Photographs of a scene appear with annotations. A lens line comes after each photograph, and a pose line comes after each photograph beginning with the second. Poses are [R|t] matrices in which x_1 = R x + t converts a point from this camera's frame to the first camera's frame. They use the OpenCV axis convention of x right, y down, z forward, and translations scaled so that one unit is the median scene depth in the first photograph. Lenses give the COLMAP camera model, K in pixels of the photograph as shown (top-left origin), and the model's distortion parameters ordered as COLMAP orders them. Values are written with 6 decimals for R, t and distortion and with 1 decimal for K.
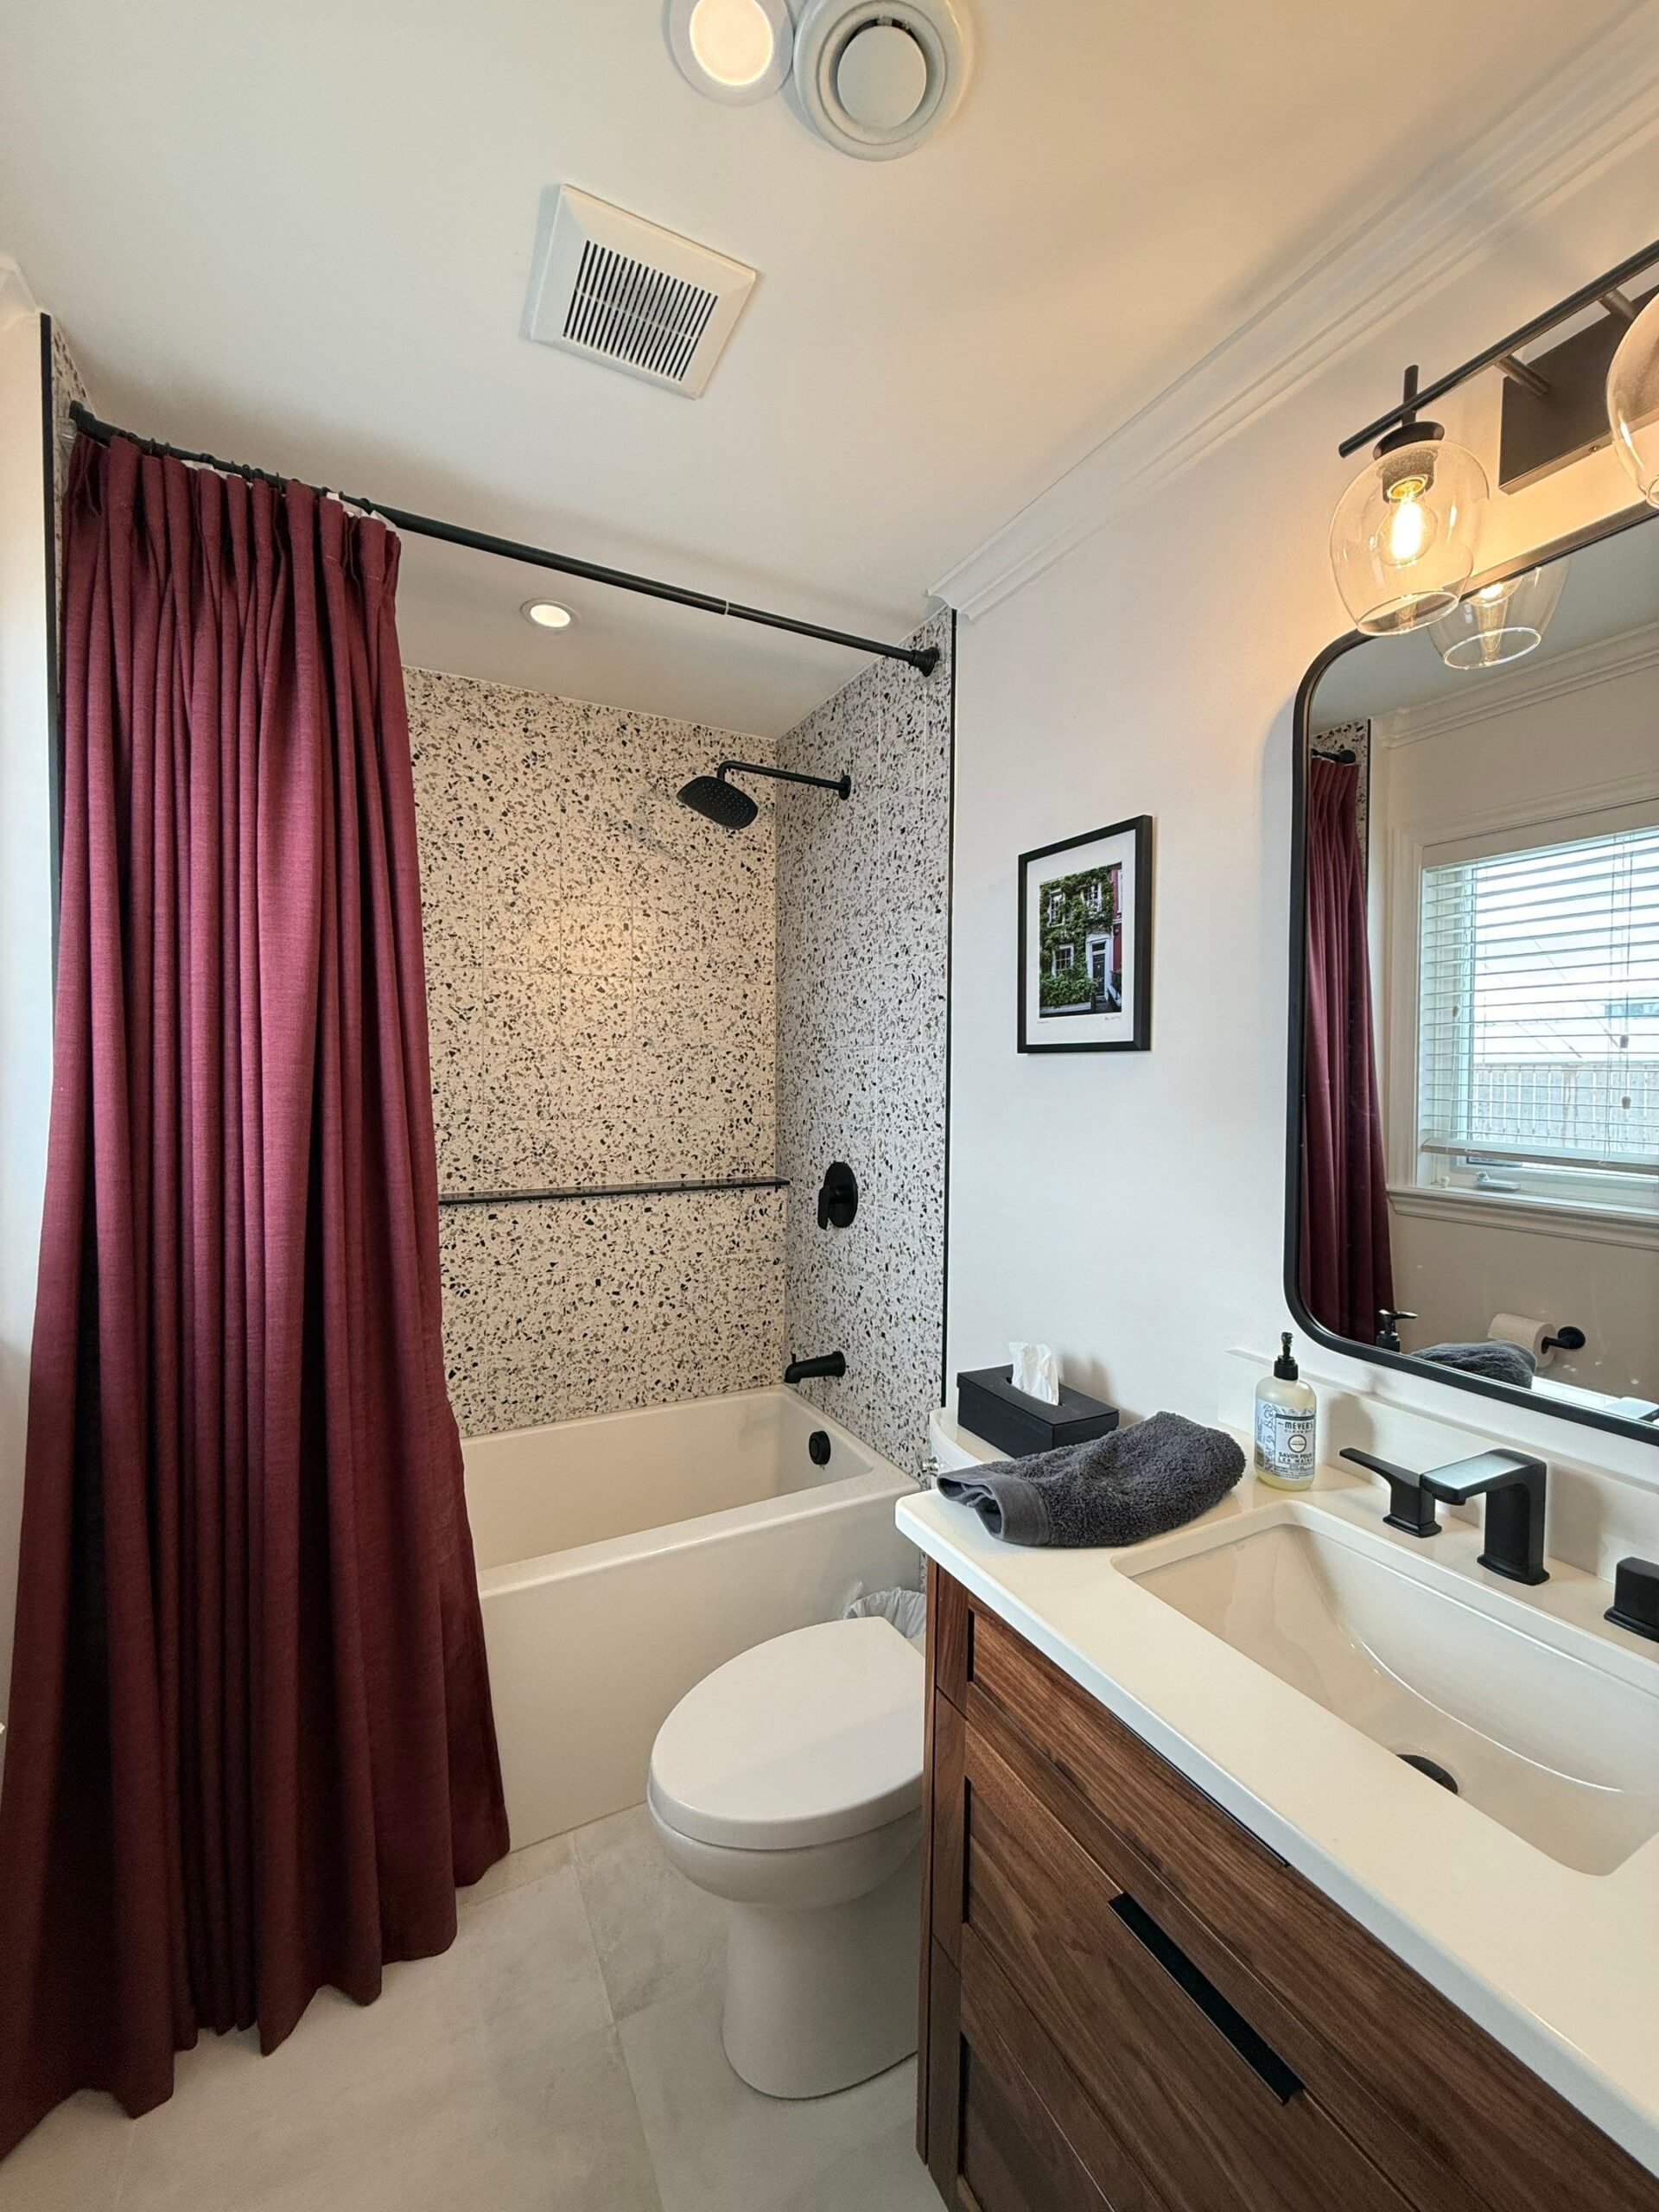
lens RADIAL K [[878.4, 0, 832.9], [0, 878.4, 1098.9], [0, 0, 1]] dist [0.000073, -0.000007]
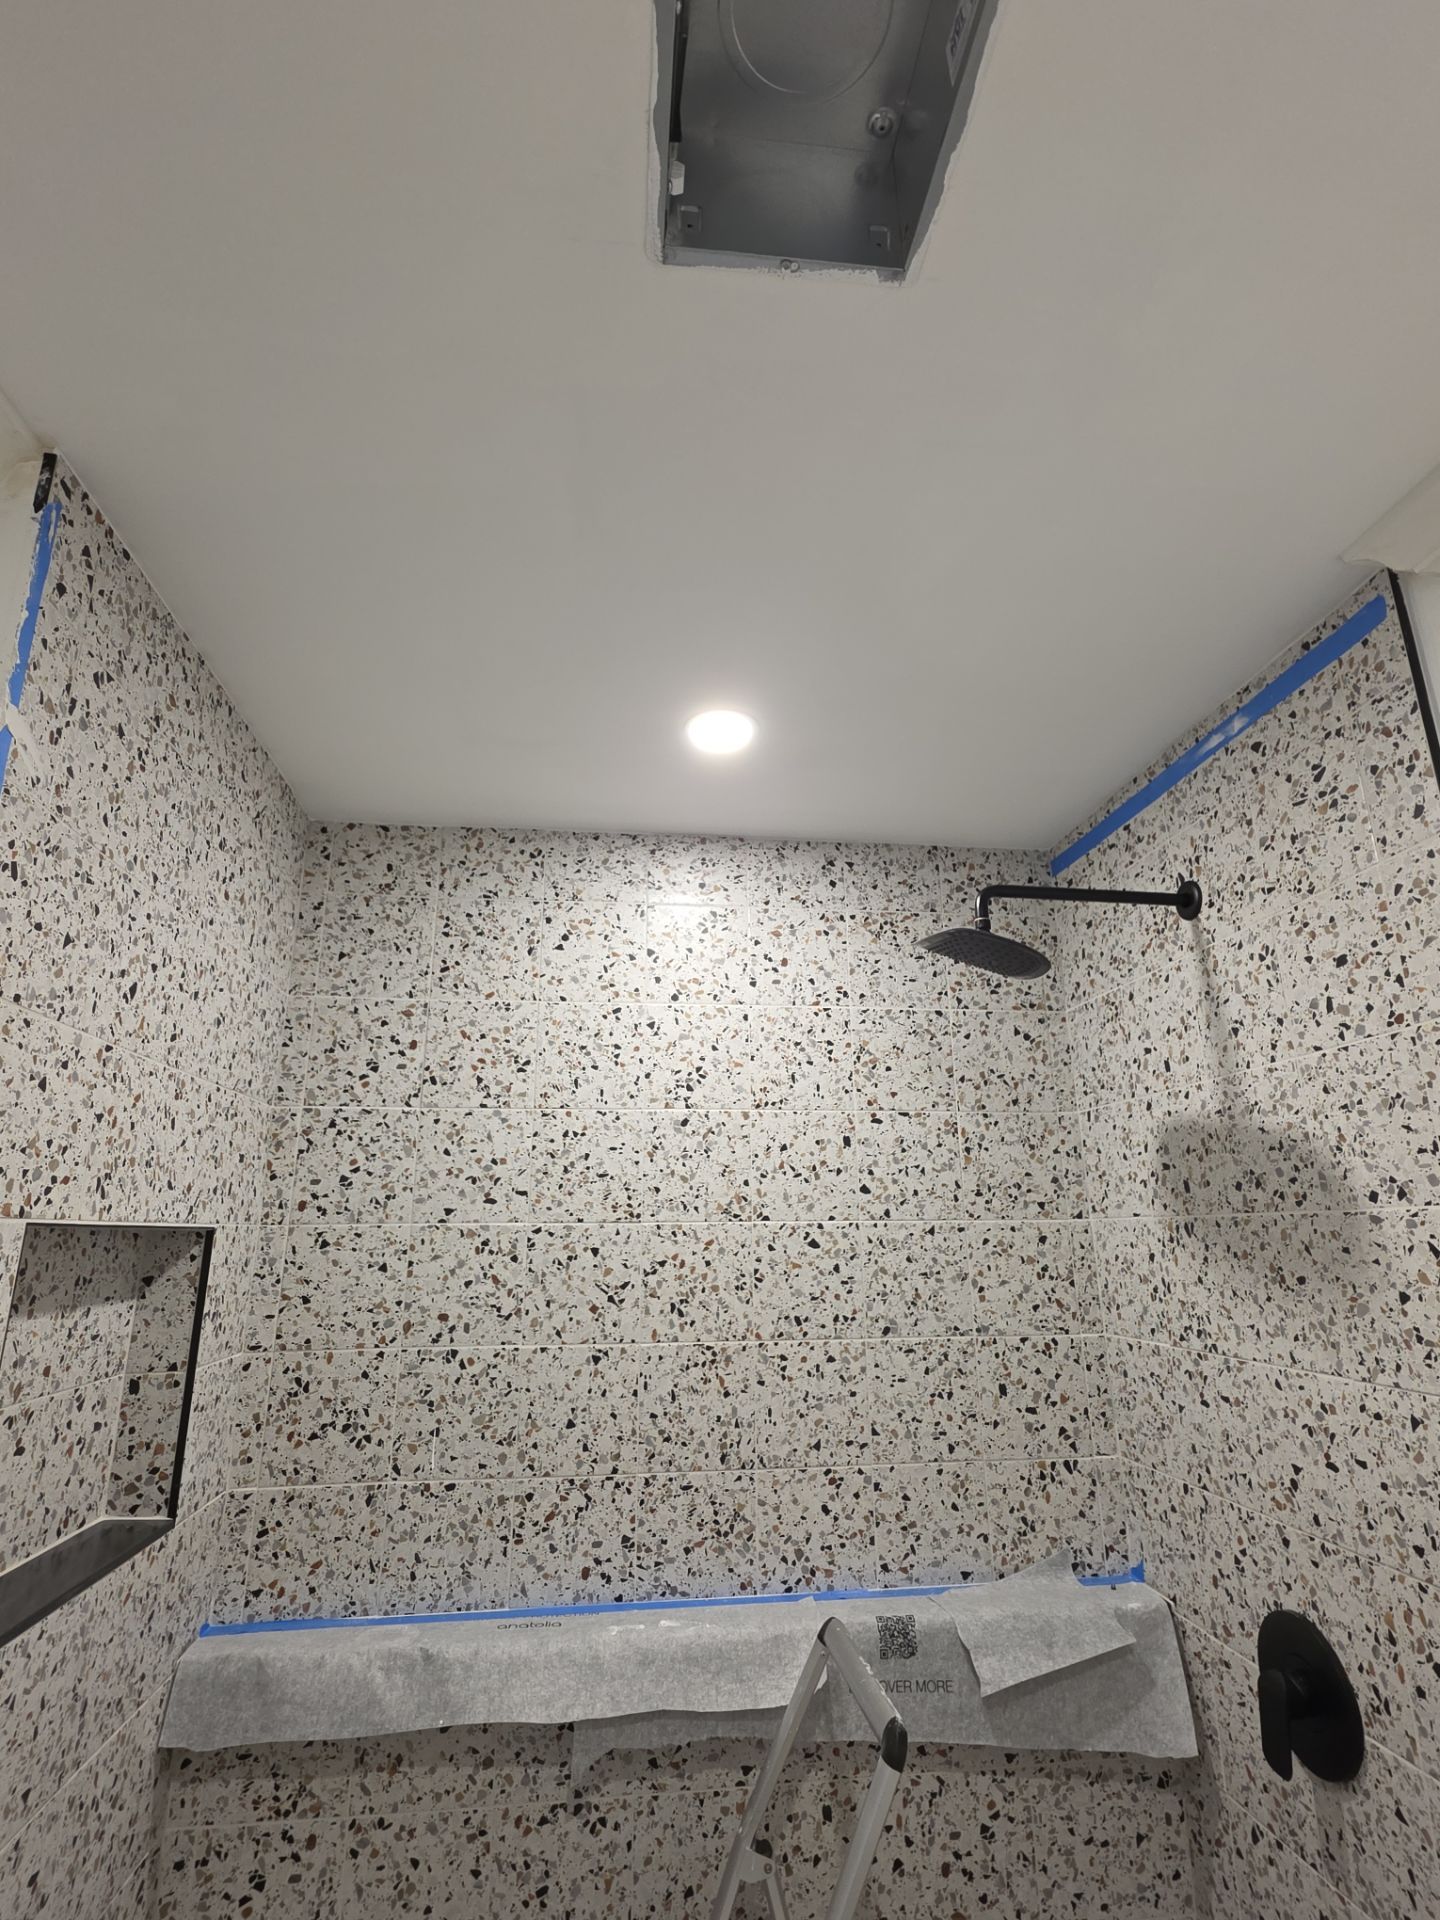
lens RADIAL K [[970.5, 0, 722.7], [0, 970.5, 953.8], [0, 0, 1]] dist [0.018279, -0.009685]
pose [[0.933823, -0.114949, -0.338764, -0.063694], [0.006413, 0.952196, -0.305421, -0.116409], [0.357677, 0.283037, 0.889920, 0.298538]]
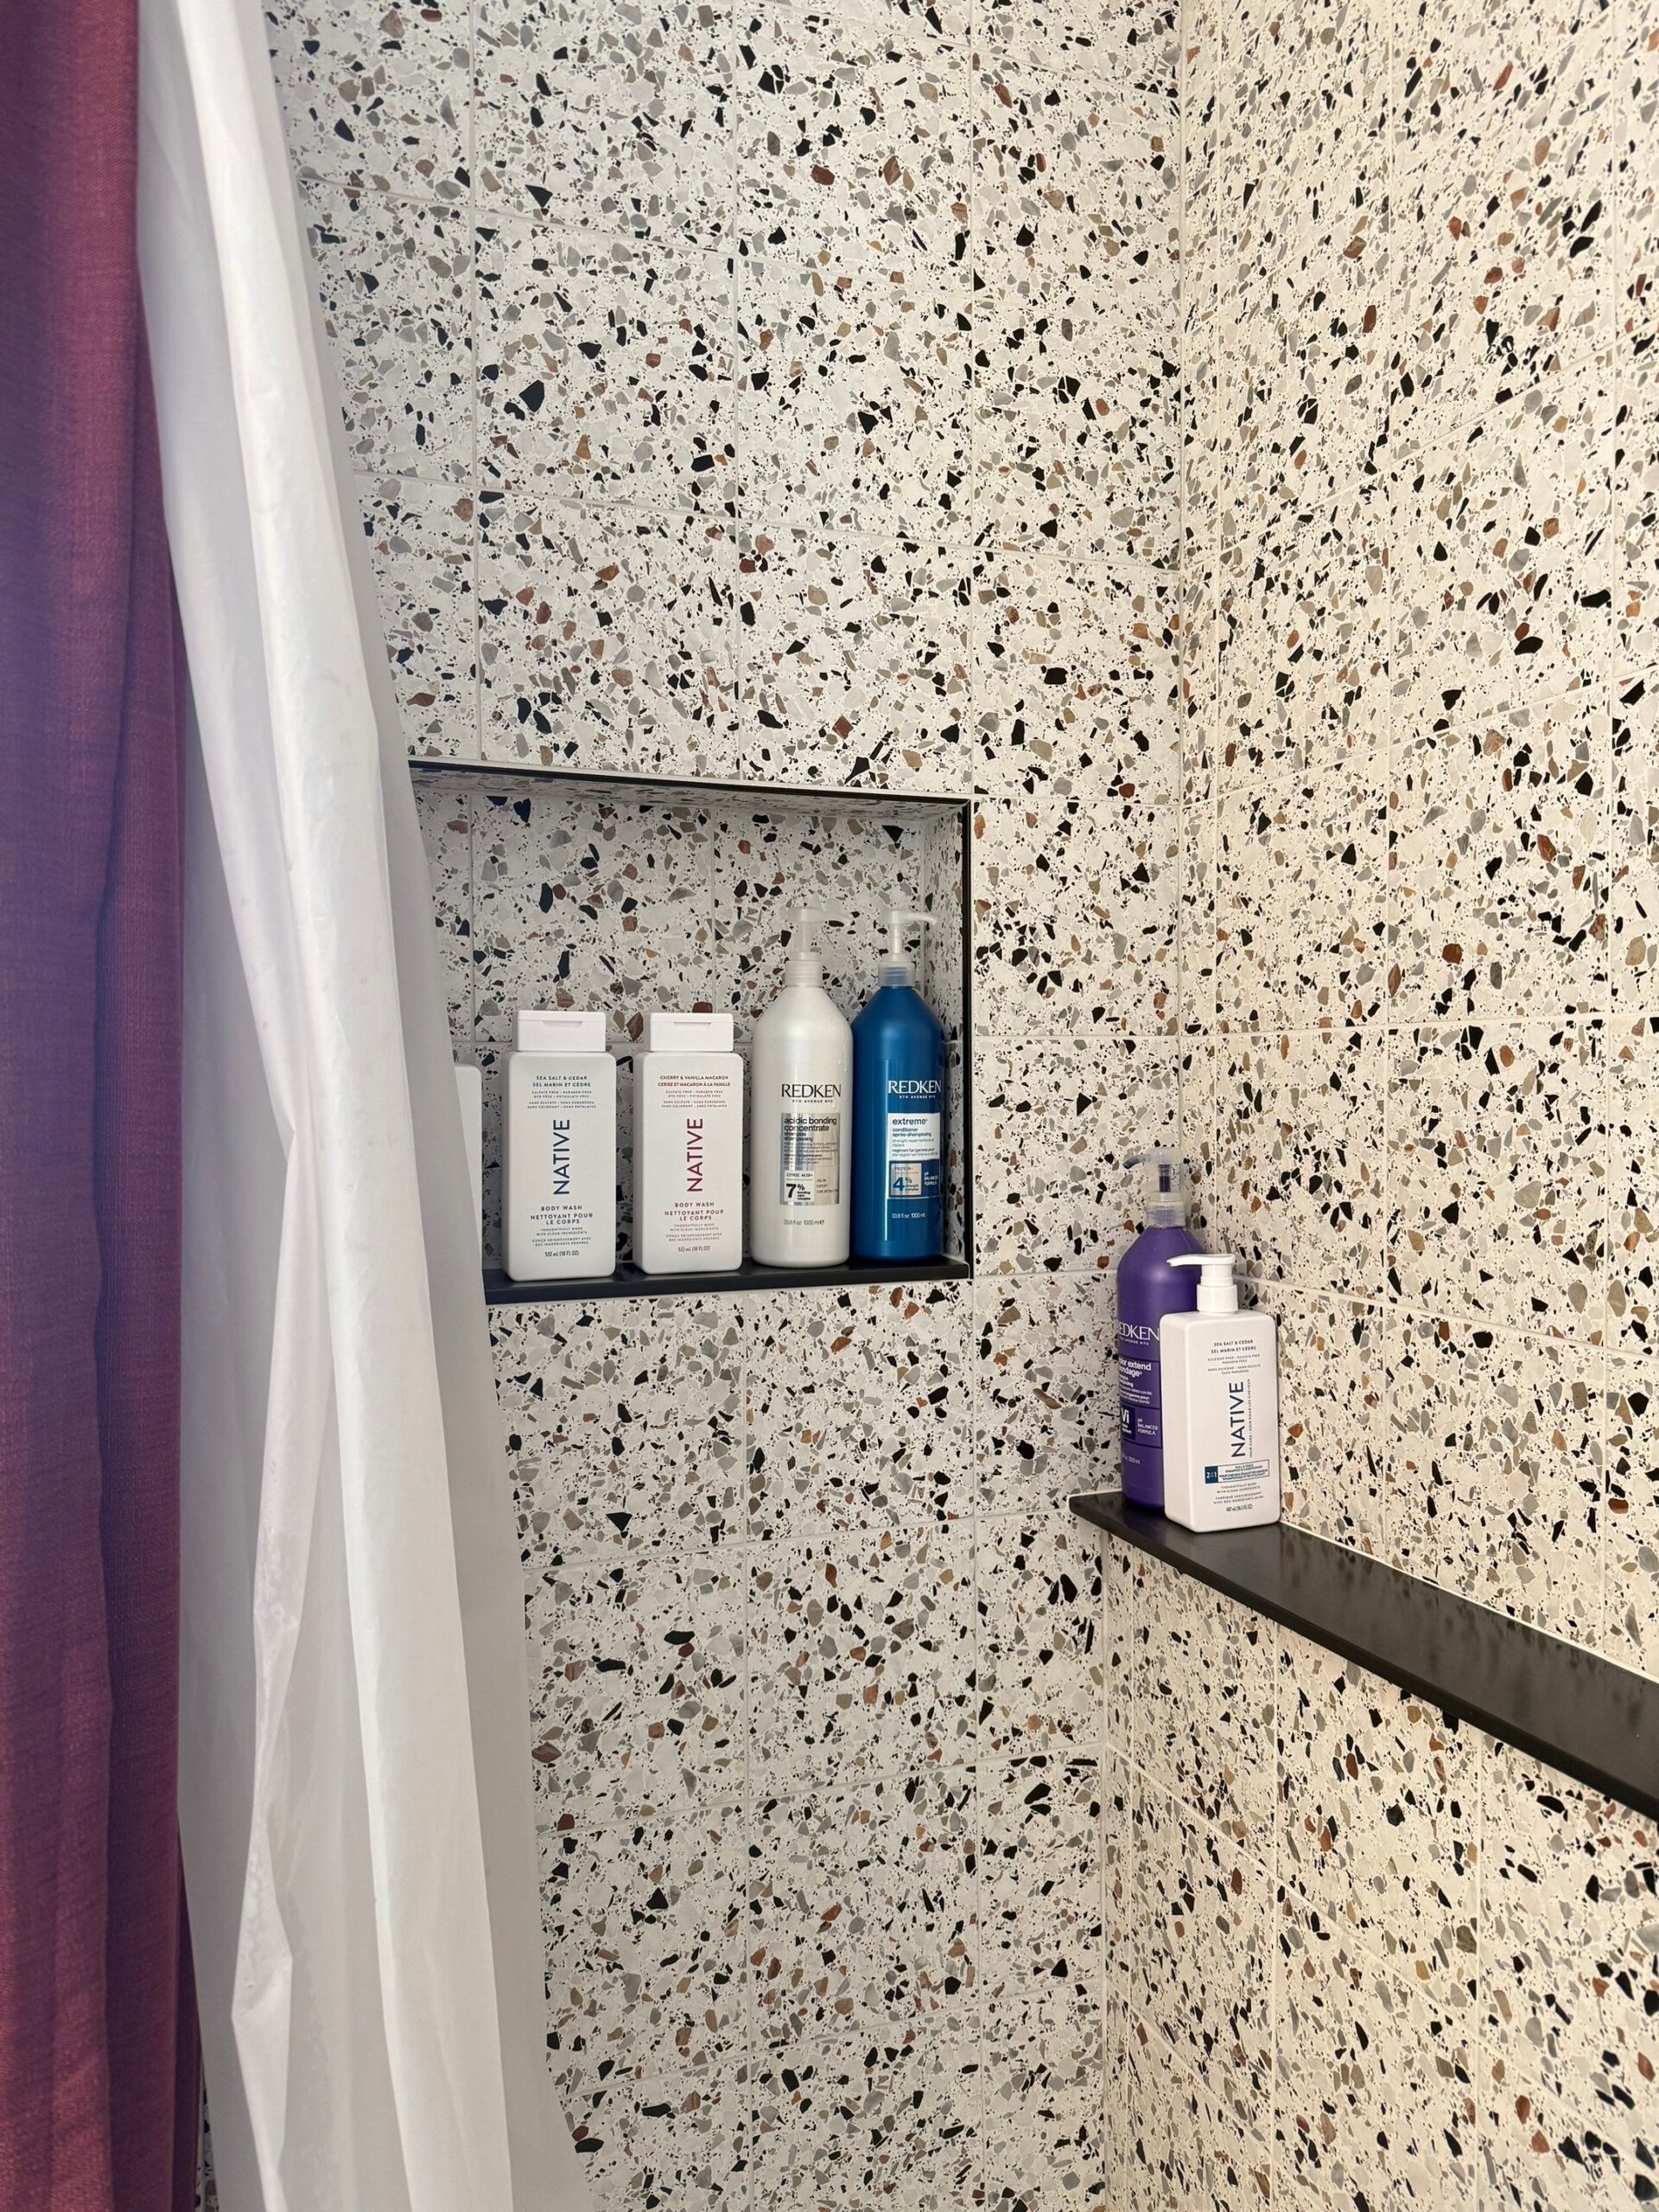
lens RADIAL K [[1568.5, 0, 826.5], [0, 1568.5, 1112.8], [0, 0, 1]] dist [-0.000678, -0.006859]
pose [[-0.141622, 0.008654, -0.989883, -0.045841], [-0.023302, 0.999656, 0.012074, -0.036033], [0.989647, 0.024776, -0.141372, 0.823410]]
